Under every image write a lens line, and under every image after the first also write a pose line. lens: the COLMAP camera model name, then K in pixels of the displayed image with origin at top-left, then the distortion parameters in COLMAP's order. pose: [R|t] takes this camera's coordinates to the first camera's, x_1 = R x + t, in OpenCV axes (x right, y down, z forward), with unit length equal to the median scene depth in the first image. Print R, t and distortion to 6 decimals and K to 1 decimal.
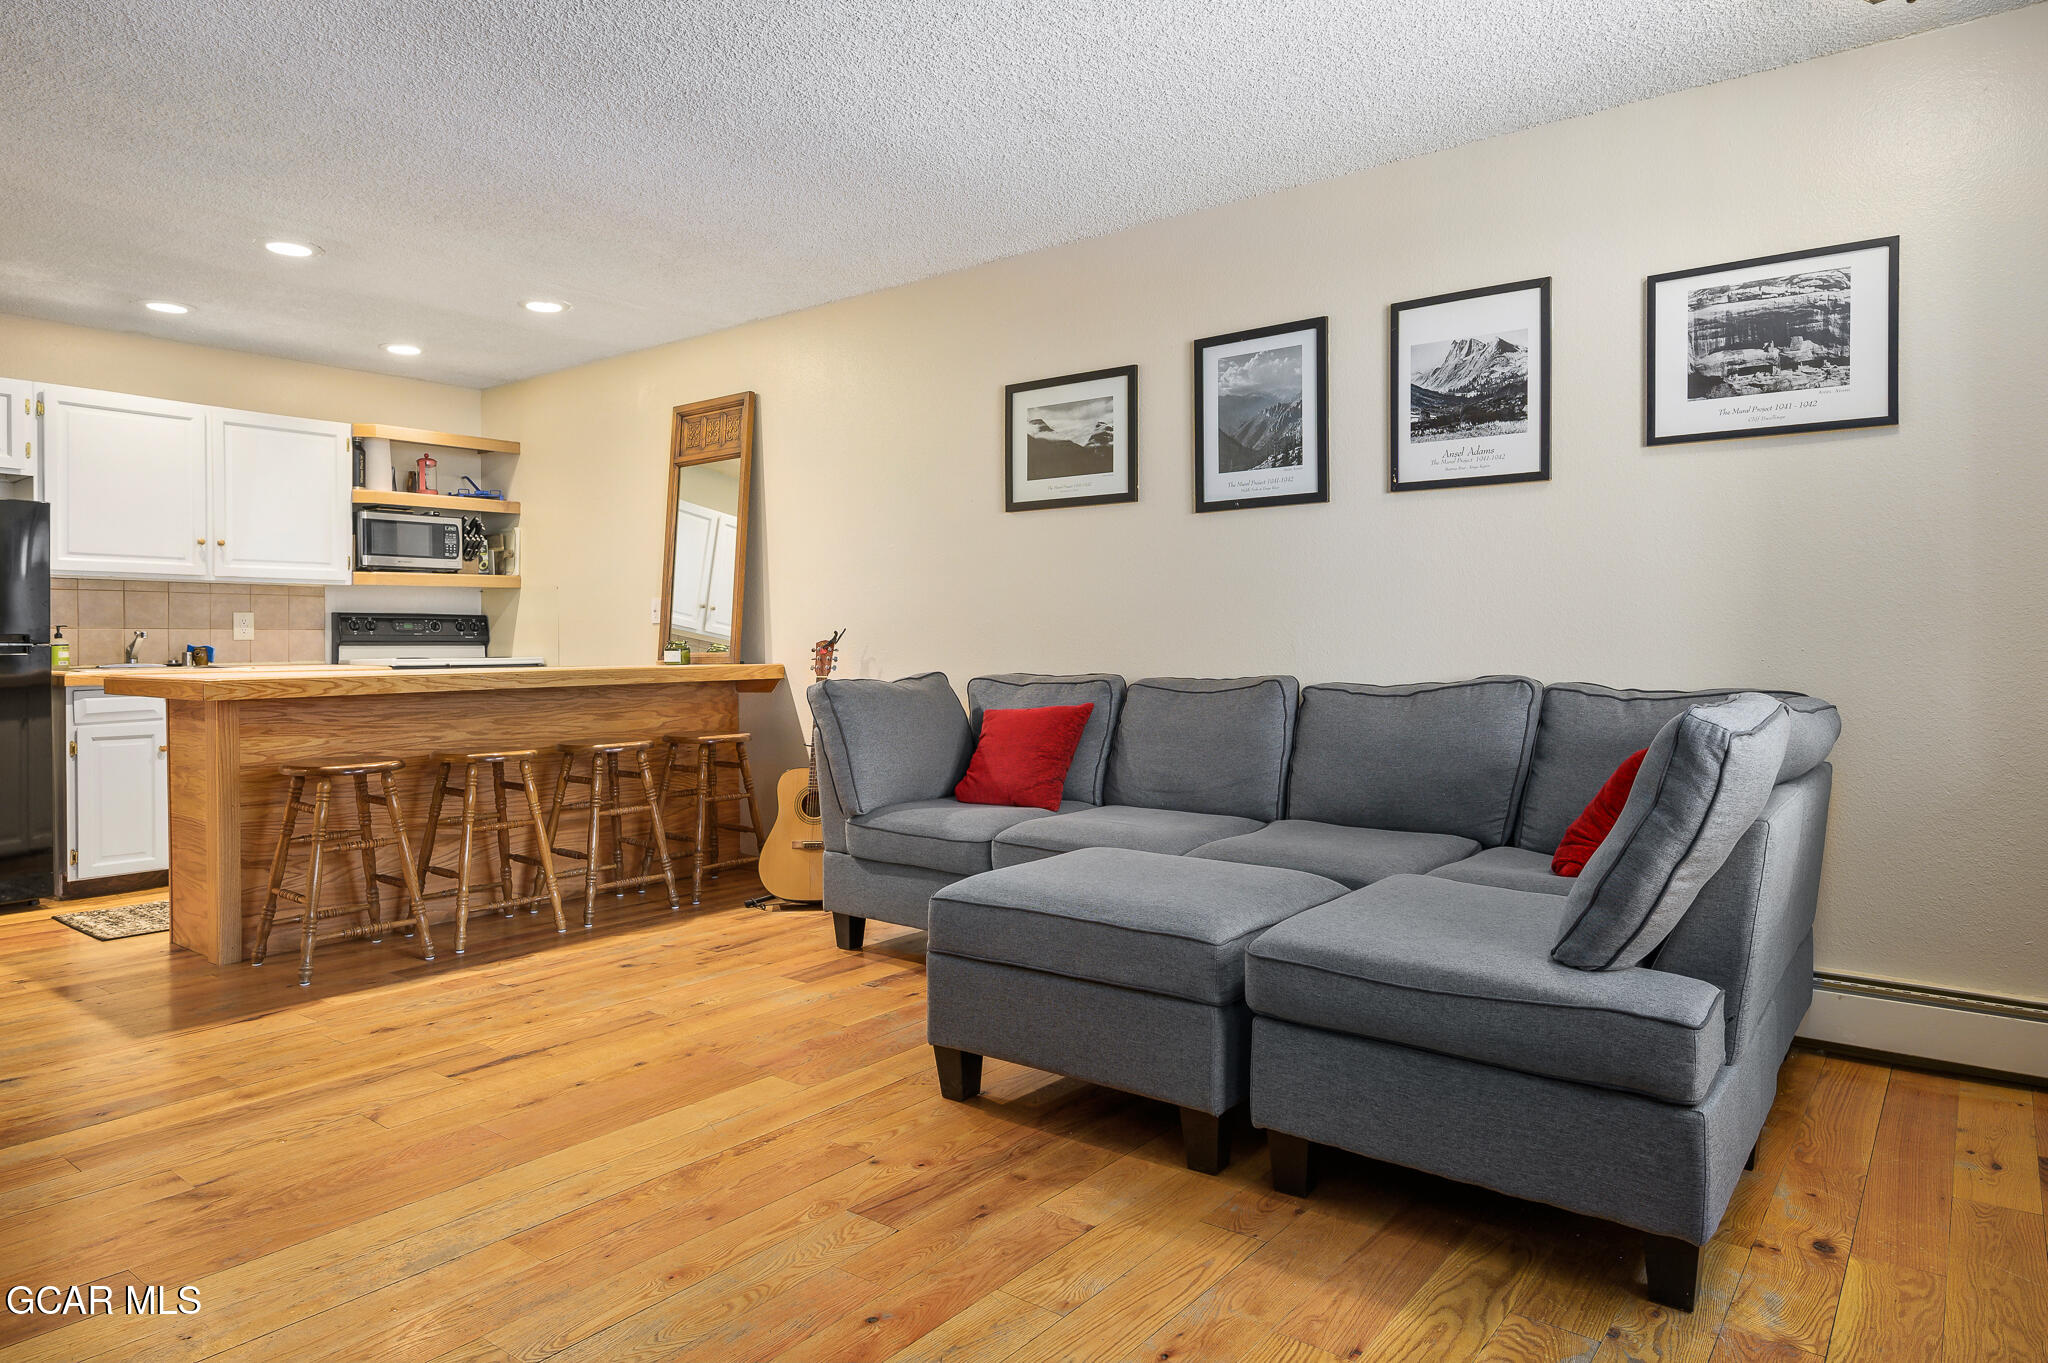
lens RADIAL K [[1232.0, 0, 1029.7], [0, 1232.0, 658.4], [0, 0, 1]] dist [-0.003833, -0.001621]
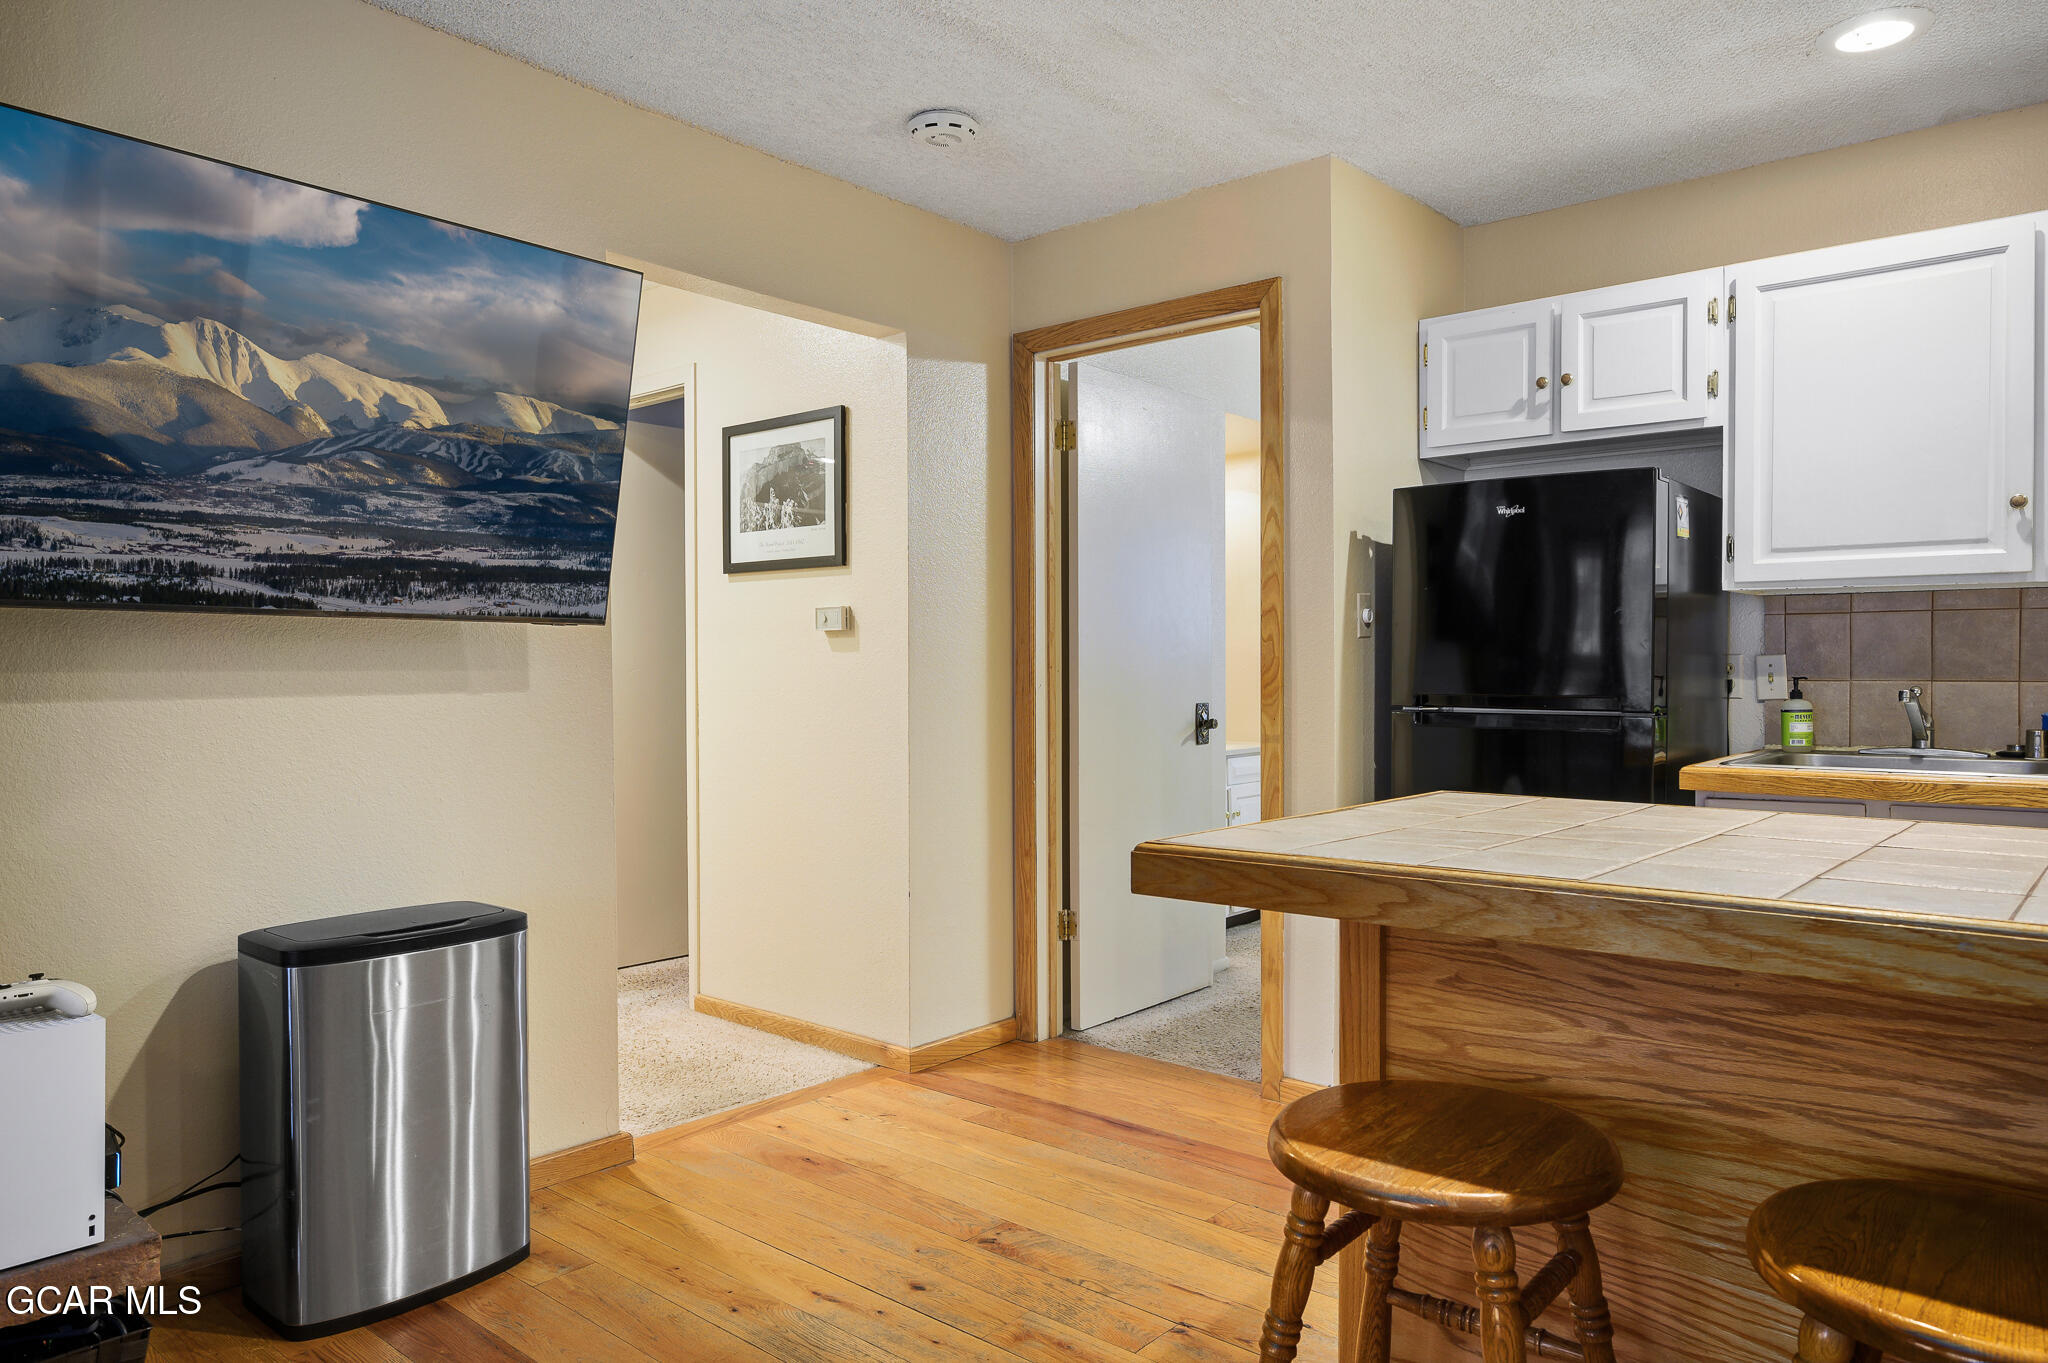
lens RADIAL K [[1332.7, 0, 1024.0], [0, 1332.7, 681.5], [0, 0, 1]] dist [-0.004943, 0.001476]
pose [[-0.048170, 0.013134, -0.998753, -0.177888], [-0.005689, 0.999894, 0.013423, -0.039581], [0.998823, 0.006329, -0.048090, 0.830148]]
